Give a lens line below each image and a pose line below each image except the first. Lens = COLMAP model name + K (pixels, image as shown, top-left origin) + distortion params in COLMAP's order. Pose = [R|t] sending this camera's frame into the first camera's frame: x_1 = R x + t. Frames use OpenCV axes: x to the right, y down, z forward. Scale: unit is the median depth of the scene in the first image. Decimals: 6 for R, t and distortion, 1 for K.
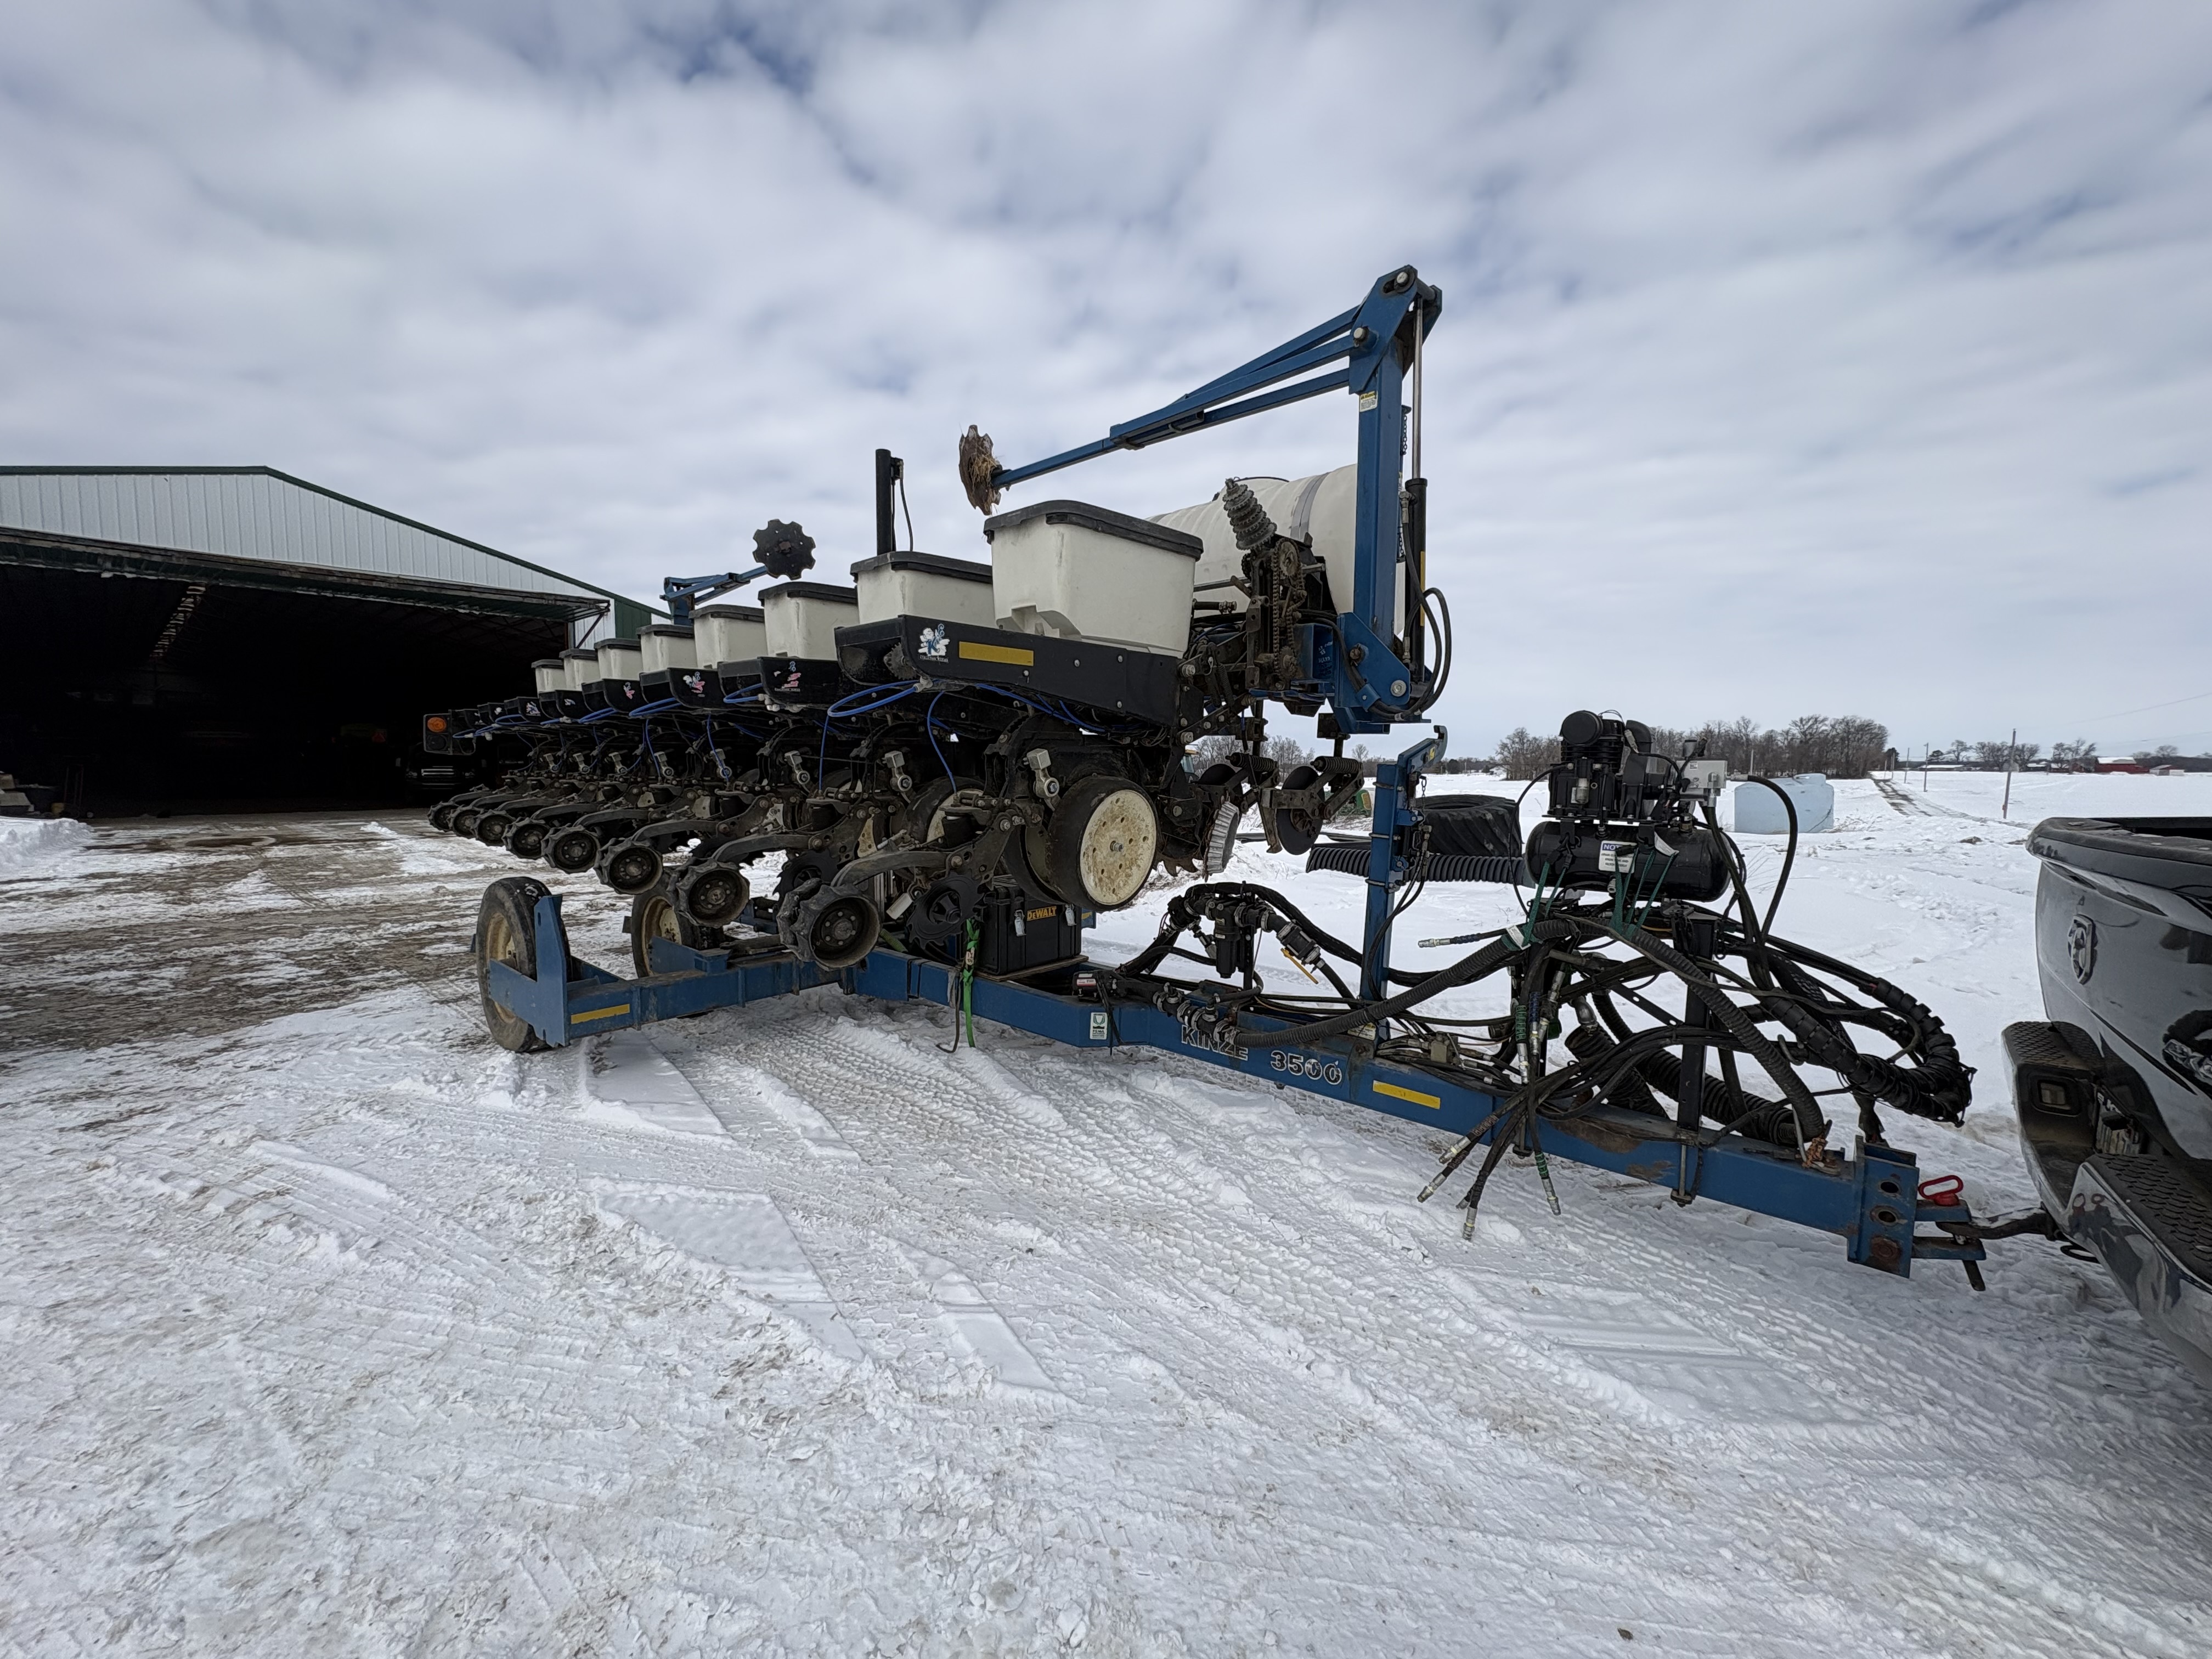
lens RADIAL K [[884.0, 0, 1125.1], [0, 884.0, 829.5], [0, 0, 1]] dist [0.020140, -0.001214]
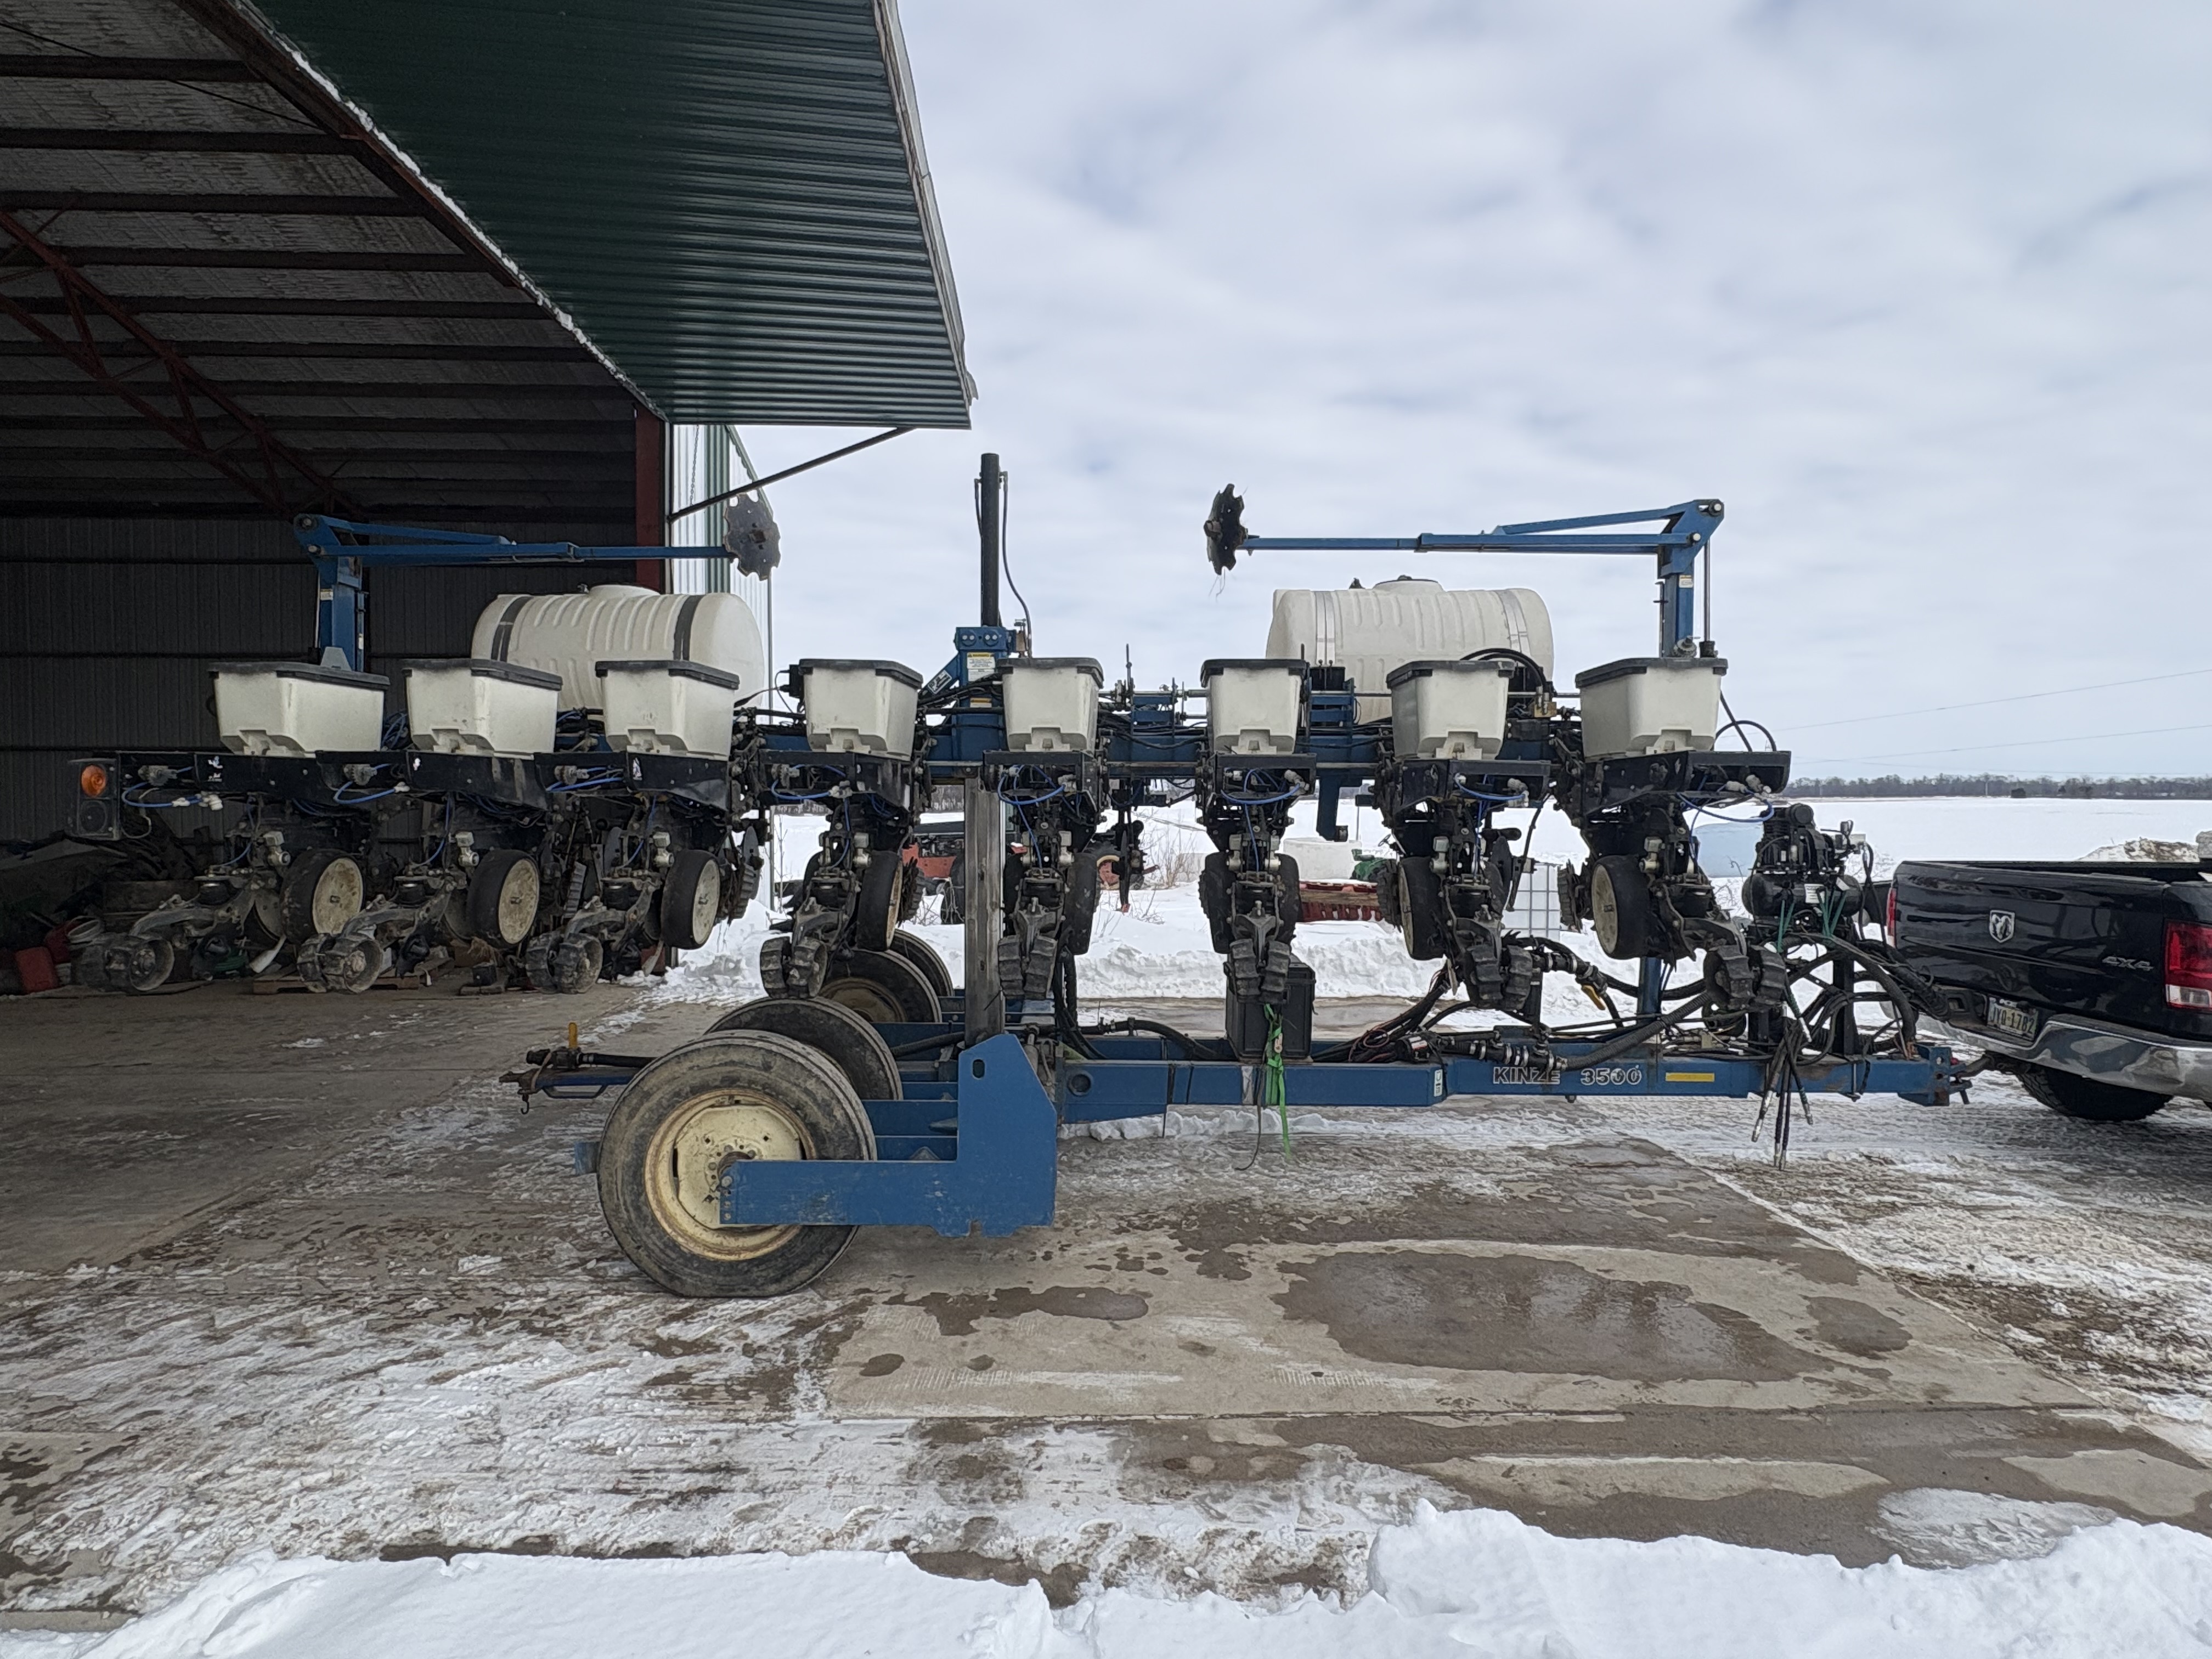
lens RADIAL K [[1189.1, 0, 1120.0], [0, 1189.1, 830.4], [0, 0, 1]] dist [0.000494, -0.000152]
pose [[0.742232, -0.022542, 0.669763, -1.717944], [0.051954, 0.998362, -0.023974, -0.091767], [-0.668126, 0.052591, 0.742187, 0.229229]]
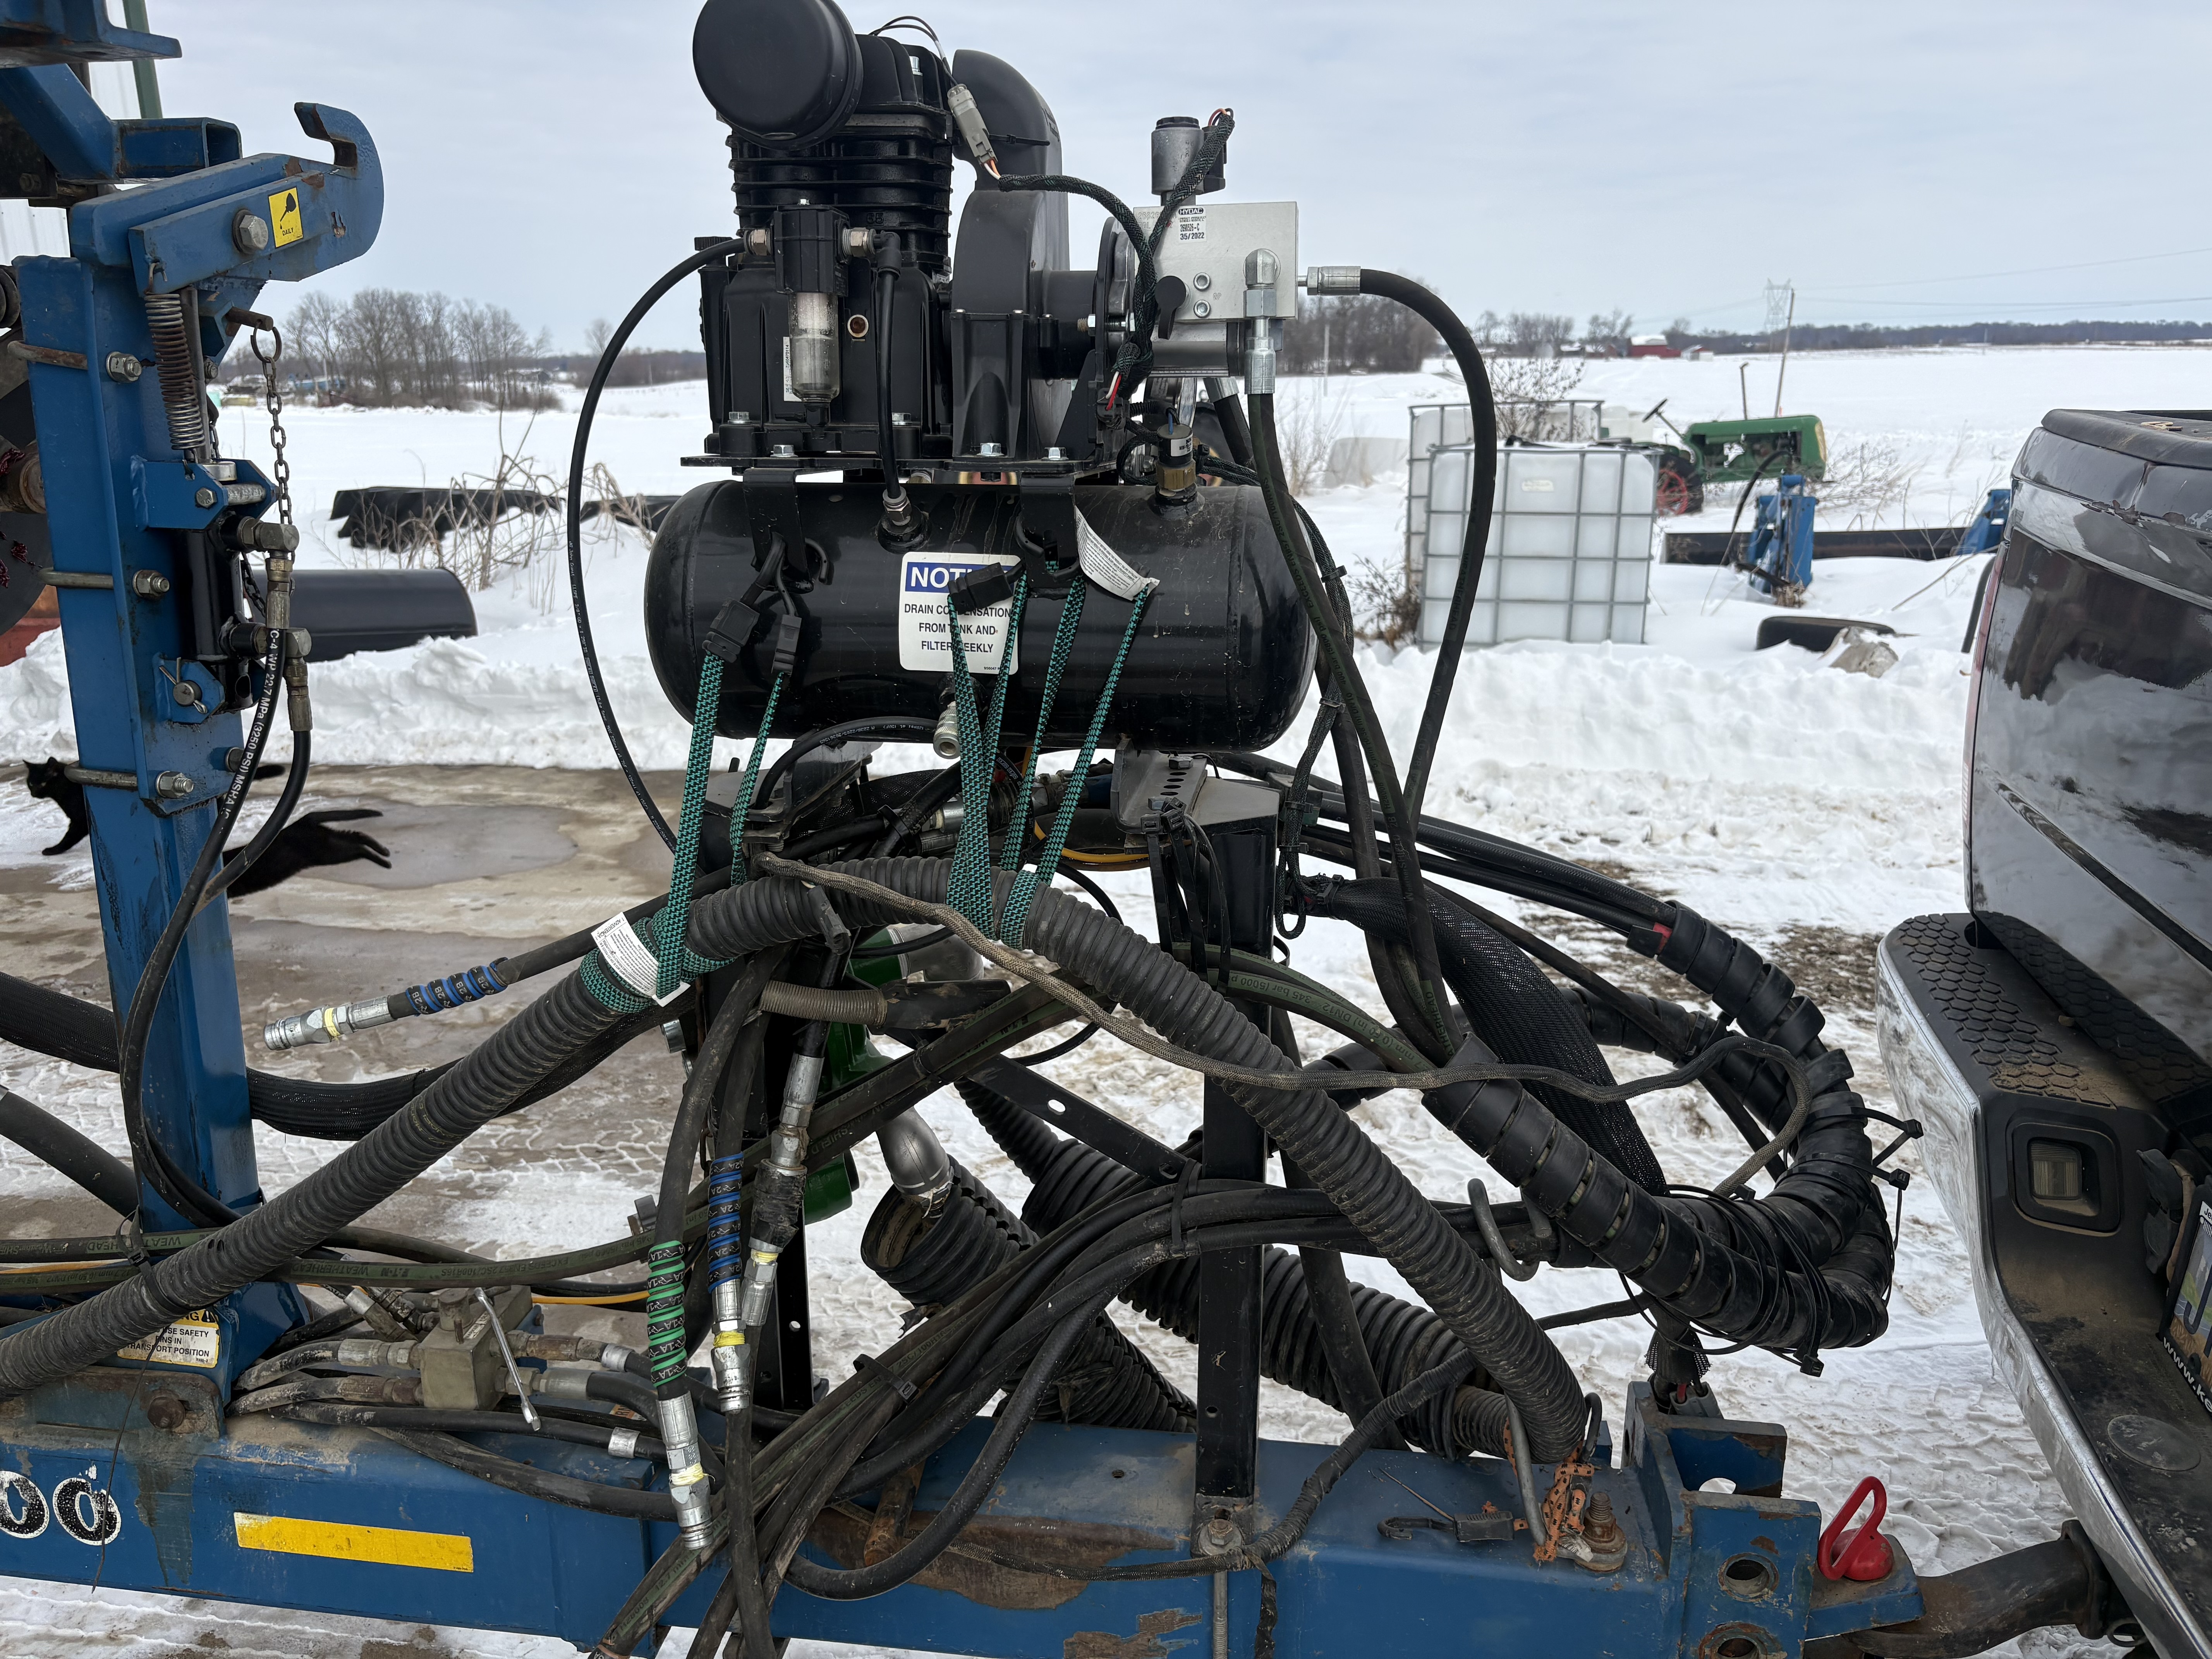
lens RADIAL K [[1665.2, 0, 1145.2], [0, 1665.2, 832.9], [0, 0, 1]] dist [0.024306, -0.035451]
pose [[0.849971, -0.158573, 0.502397, 0.332154], [0.055365, 0.975231, 0.214146, -0.006622], [-0.523912, -0.154203, 0.837698, 0.535289]]
